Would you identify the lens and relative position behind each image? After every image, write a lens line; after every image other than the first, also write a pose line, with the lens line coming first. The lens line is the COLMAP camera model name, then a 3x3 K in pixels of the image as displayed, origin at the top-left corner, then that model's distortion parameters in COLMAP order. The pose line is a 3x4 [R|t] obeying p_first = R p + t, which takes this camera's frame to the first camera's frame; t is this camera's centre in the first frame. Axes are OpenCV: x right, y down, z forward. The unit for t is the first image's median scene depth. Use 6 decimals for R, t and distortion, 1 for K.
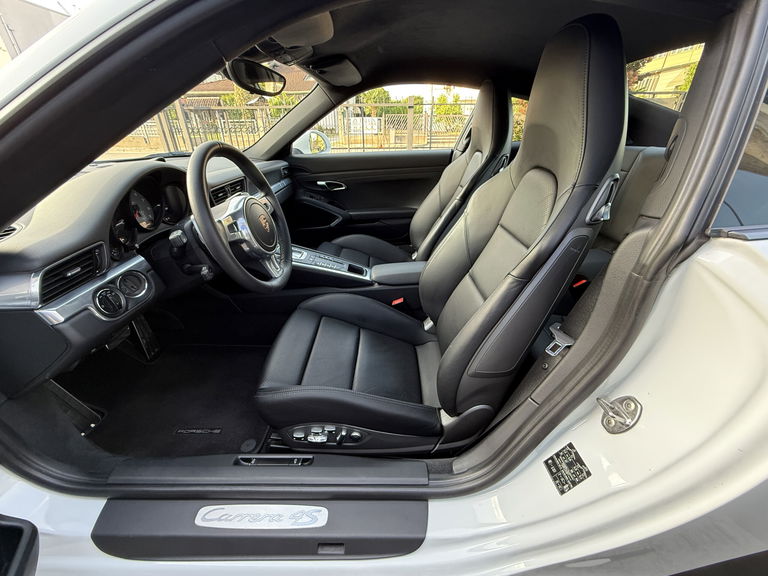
lens RADIAL K [[298.6, 0, 384.0], [0, 298.6, 288.0], [0, 0, 1]] dist [-0.001268, -0.000254]
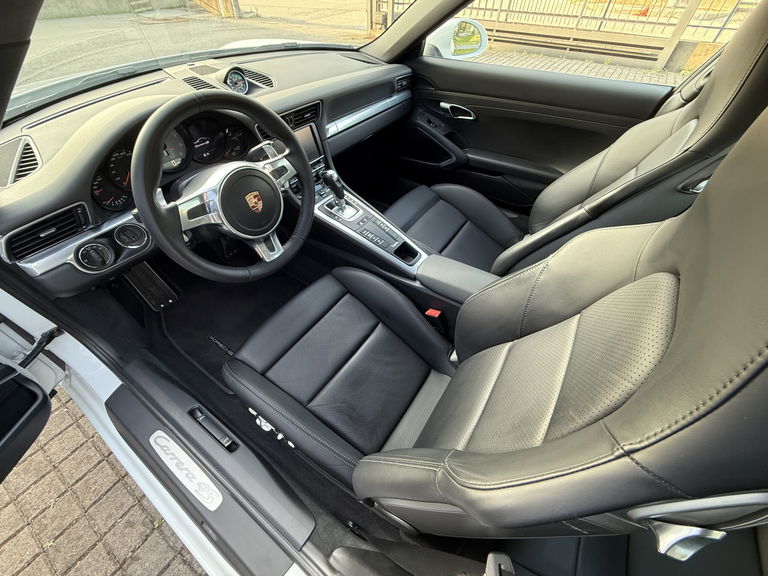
lens RADIAL K [[298.6, 0, 384.0], [0, 298.6, 288.0], [0, 0, 1]] dist [-0.001268, -0.000254]
pose [[0.833197, 0.421651, -0.357760, 0.195305], [-0.285177, 0.881946, 0.375293, -0.276645], [0.473768, -0.210668, 0.855081, 0.269226]]
